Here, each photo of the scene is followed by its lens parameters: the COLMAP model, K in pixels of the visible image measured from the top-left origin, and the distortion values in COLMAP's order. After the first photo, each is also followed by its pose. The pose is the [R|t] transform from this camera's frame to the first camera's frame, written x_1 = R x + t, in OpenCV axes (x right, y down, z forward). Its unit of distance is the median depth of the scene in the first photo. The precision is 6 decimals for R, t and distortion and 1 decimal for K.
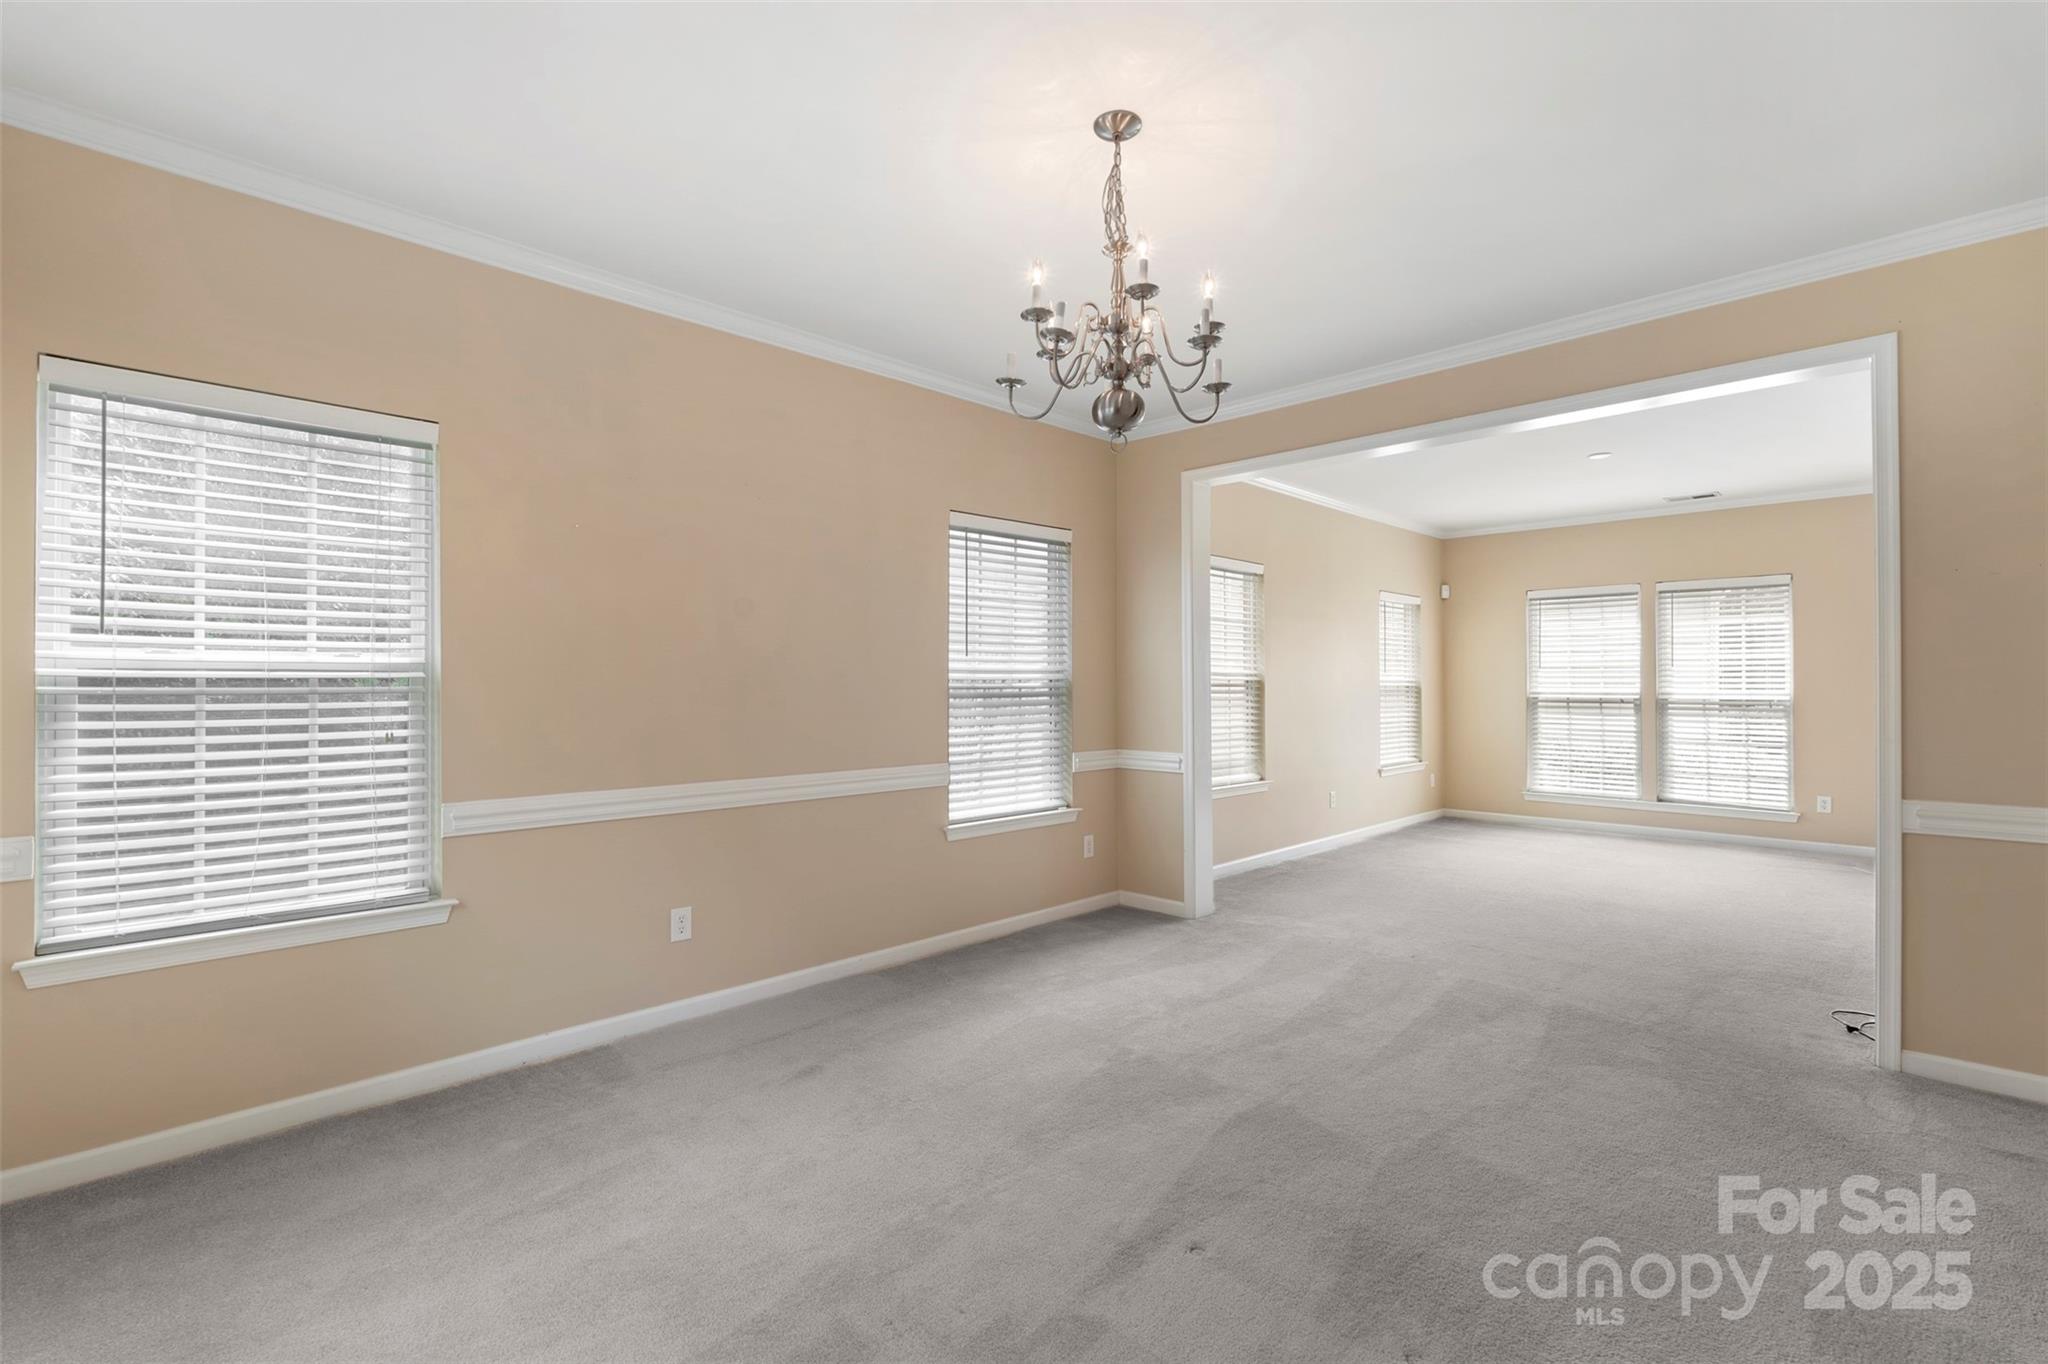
lens RADIAL K [[903.4, 0, 1024.0], [0, 903.4, 682.0], [0, 0, 1]] dist [-0.001722, -0.000055]
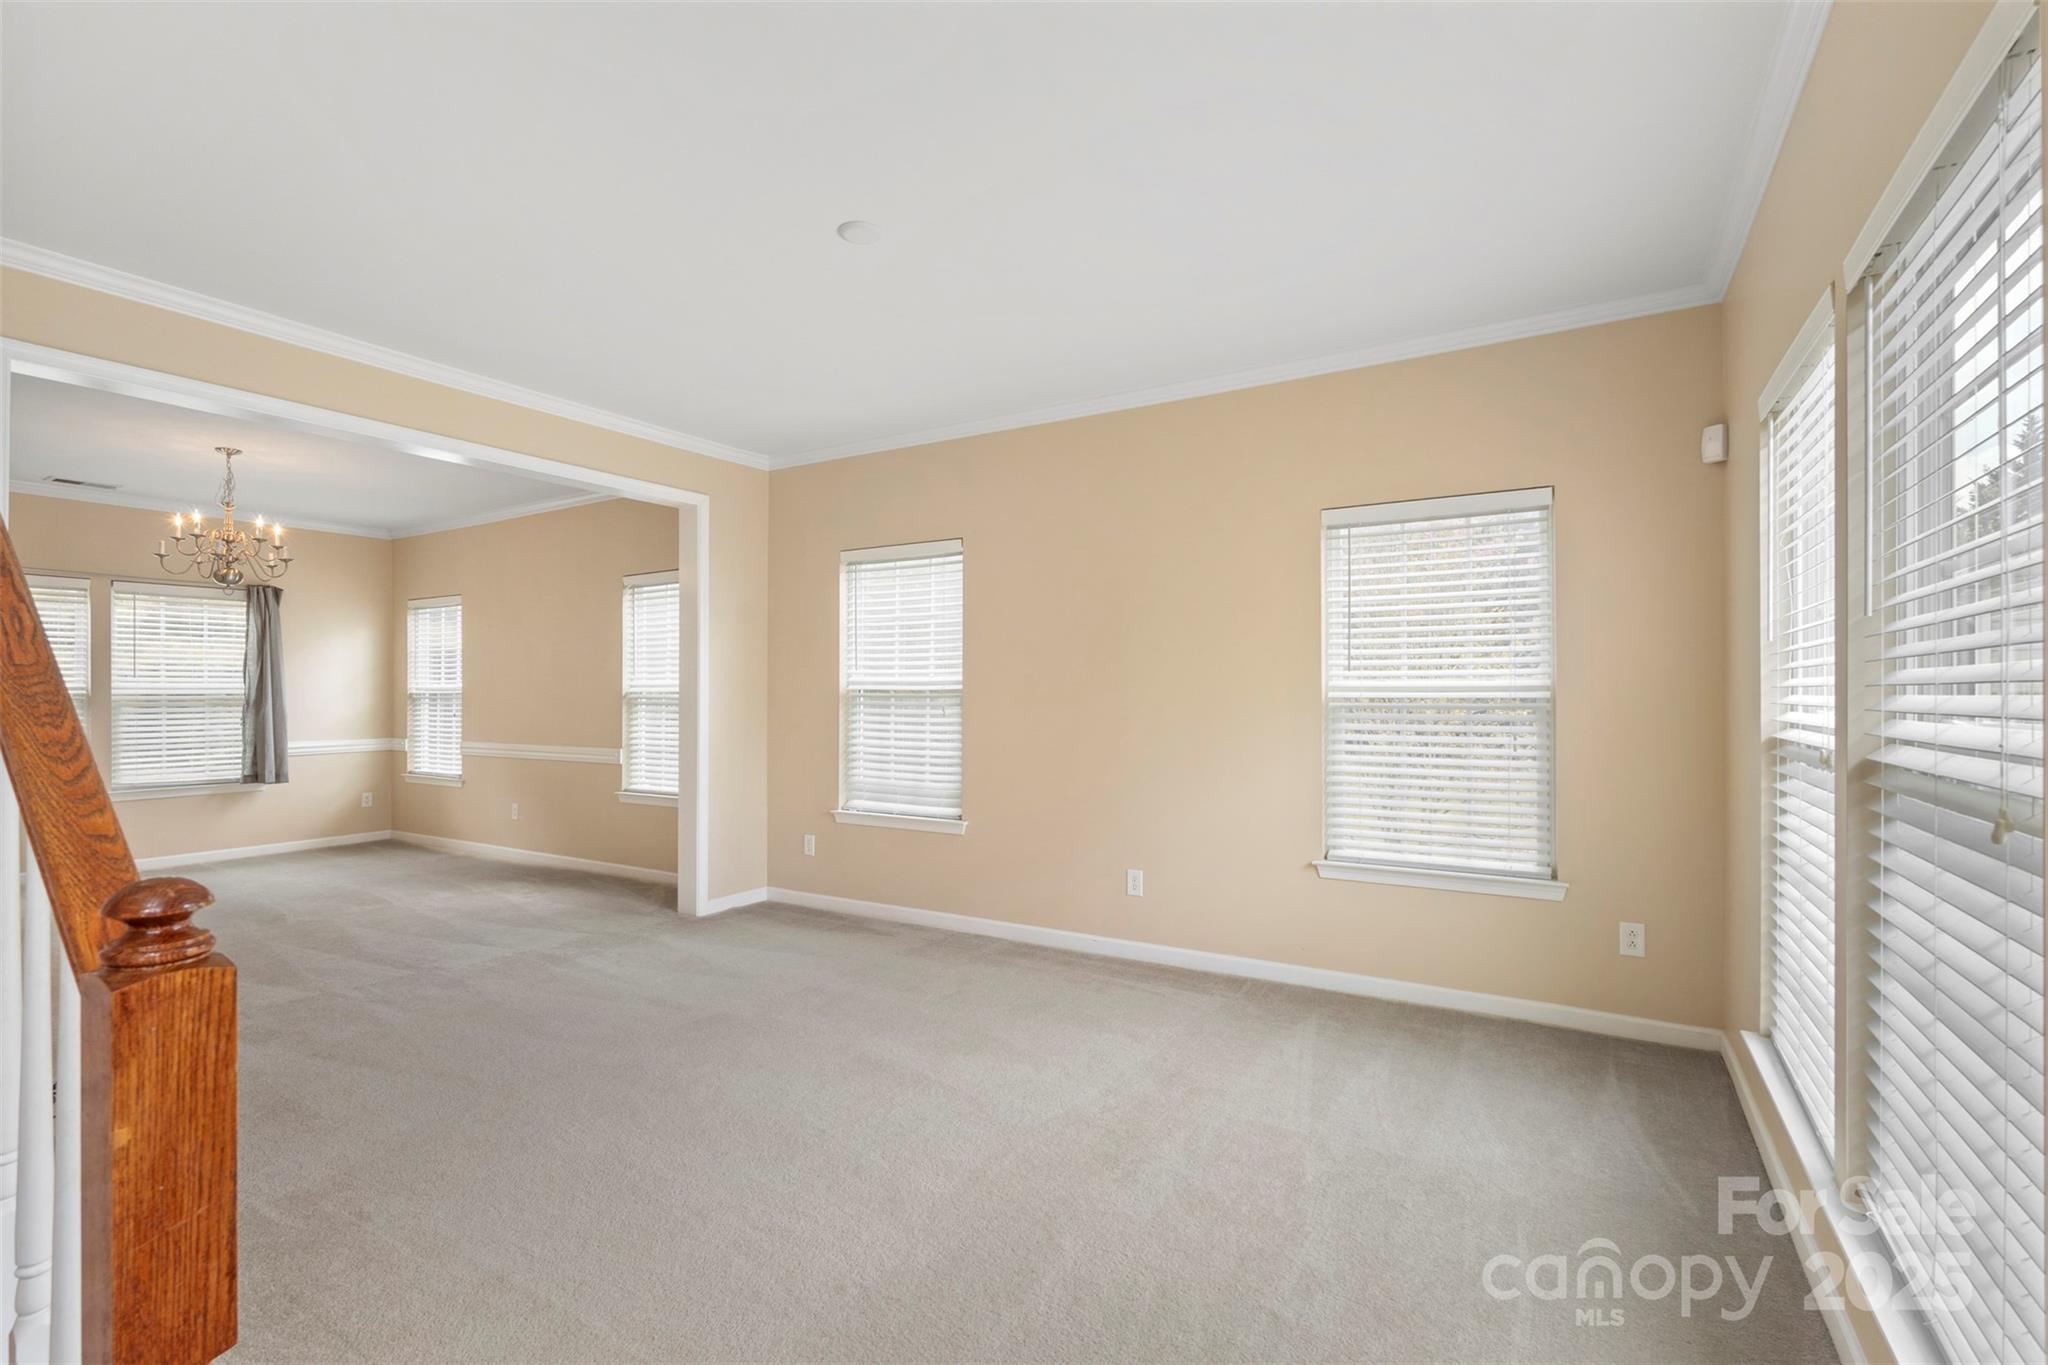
lens RADIAL K [[928.0, 0, 1024.0], [0, 928.0, 682.5], [0, 0, 1]] dist [0.000543, -0.000406]
pose [[0.237724, -0.008408, -0.971296, 1.787804], [0.005644, 0.999958, -0.007275, -0.004427], [0.971316, -0.003753, 0.237762, 1.487090]]
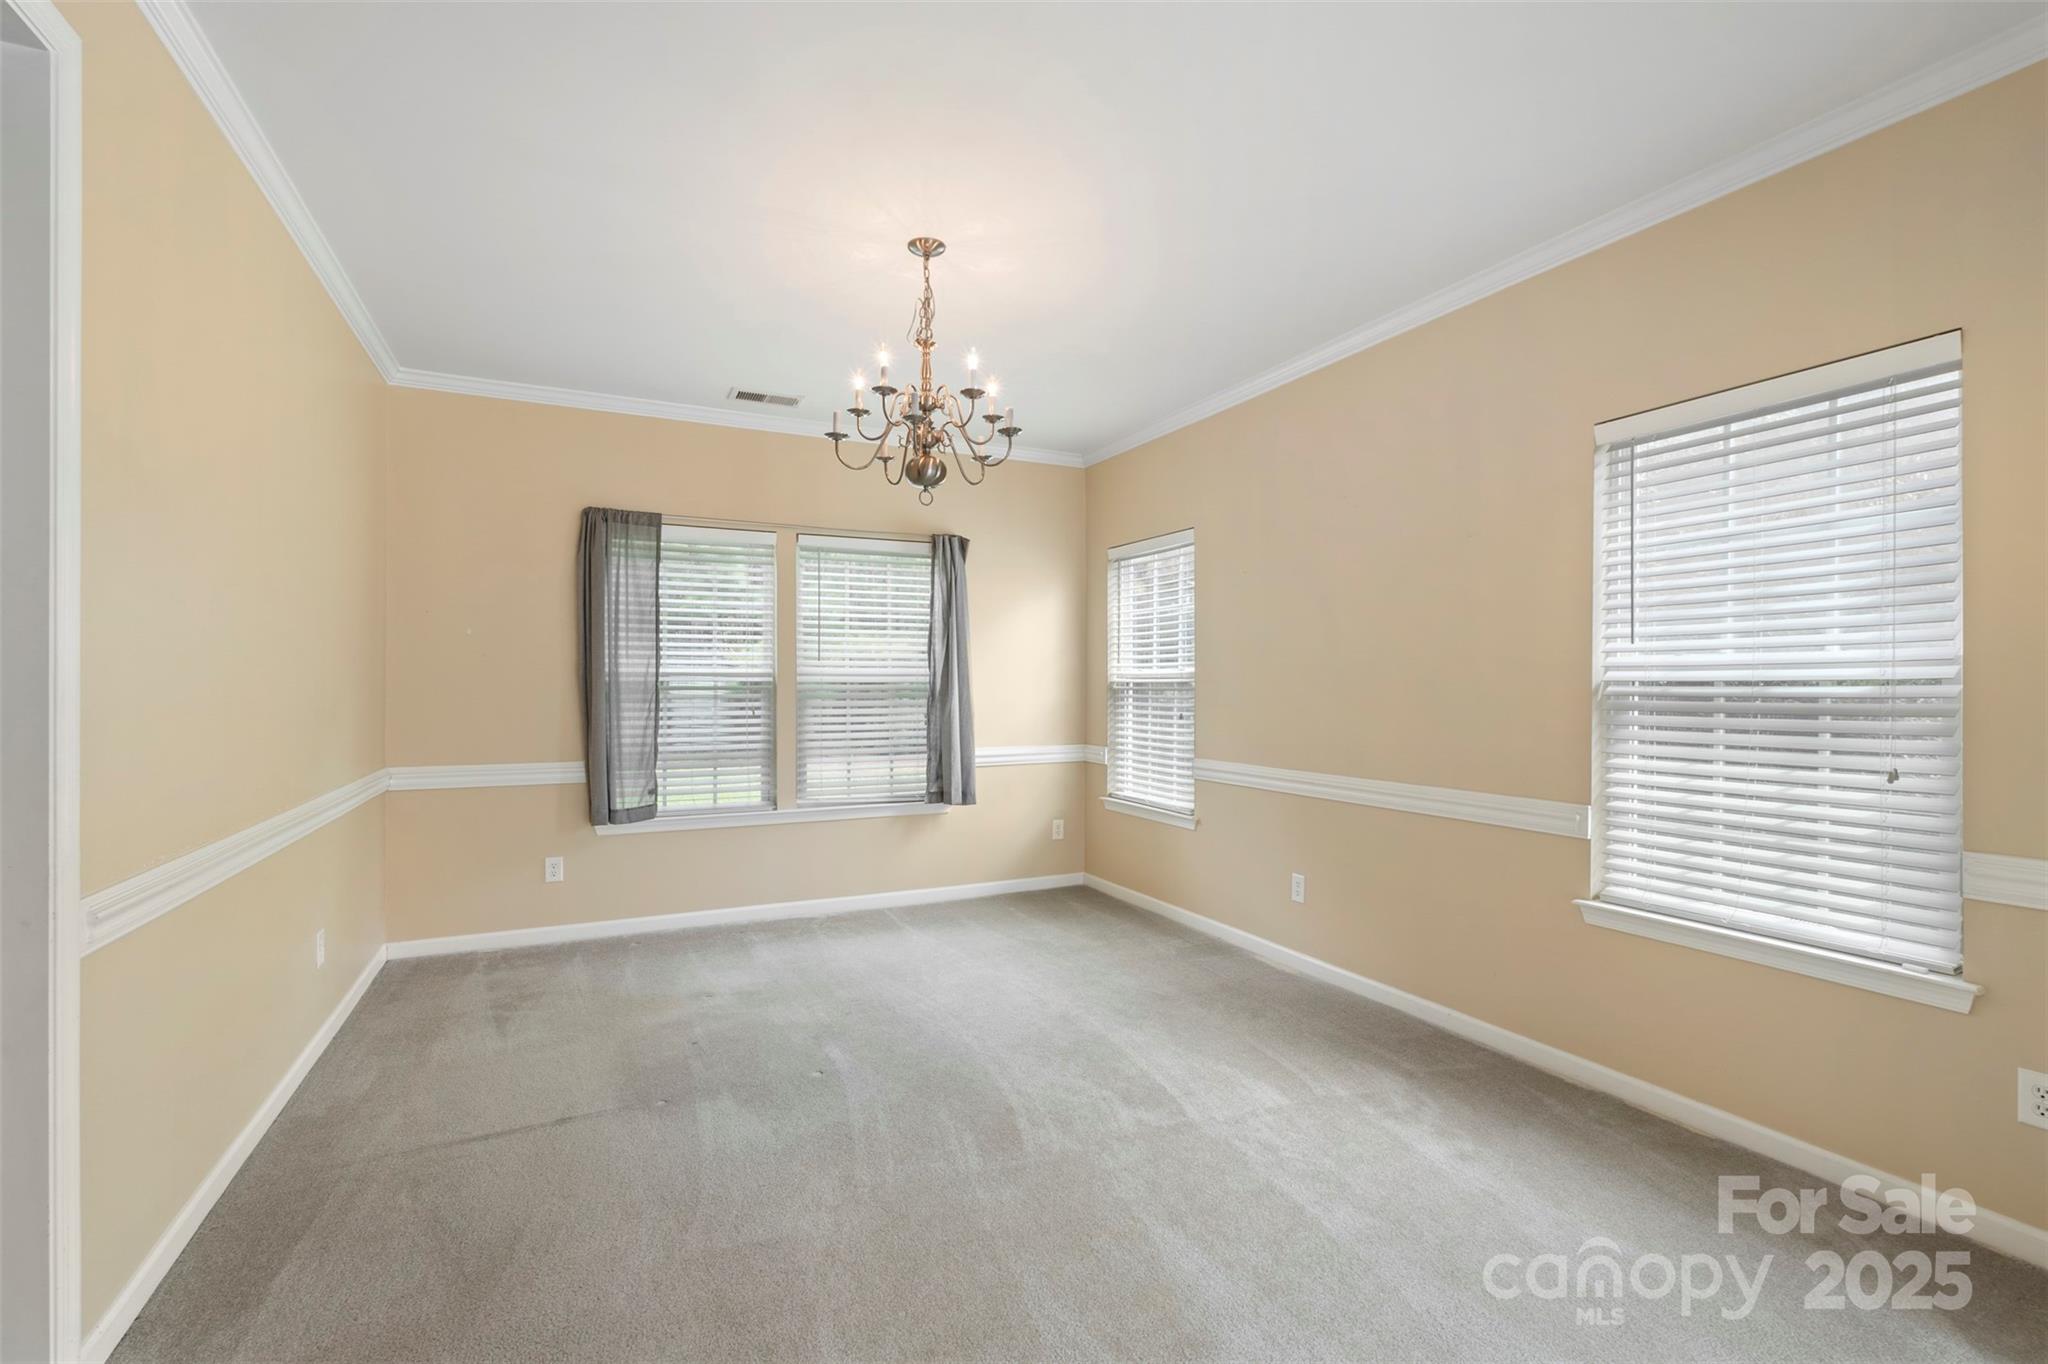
lens RADIAL K [[928.0, 0, 1024.0], [0, 928.0, 682.0], [0, 0, 1]] dist [0.000543, -0.000406]
pose [[-0.324076, -0.001039, -0.946031, 0.814701], [0.001212, 0.999998, -0.001513, -0.001806], [0.946030, -0.001637, -0.324074, 0.963051]]
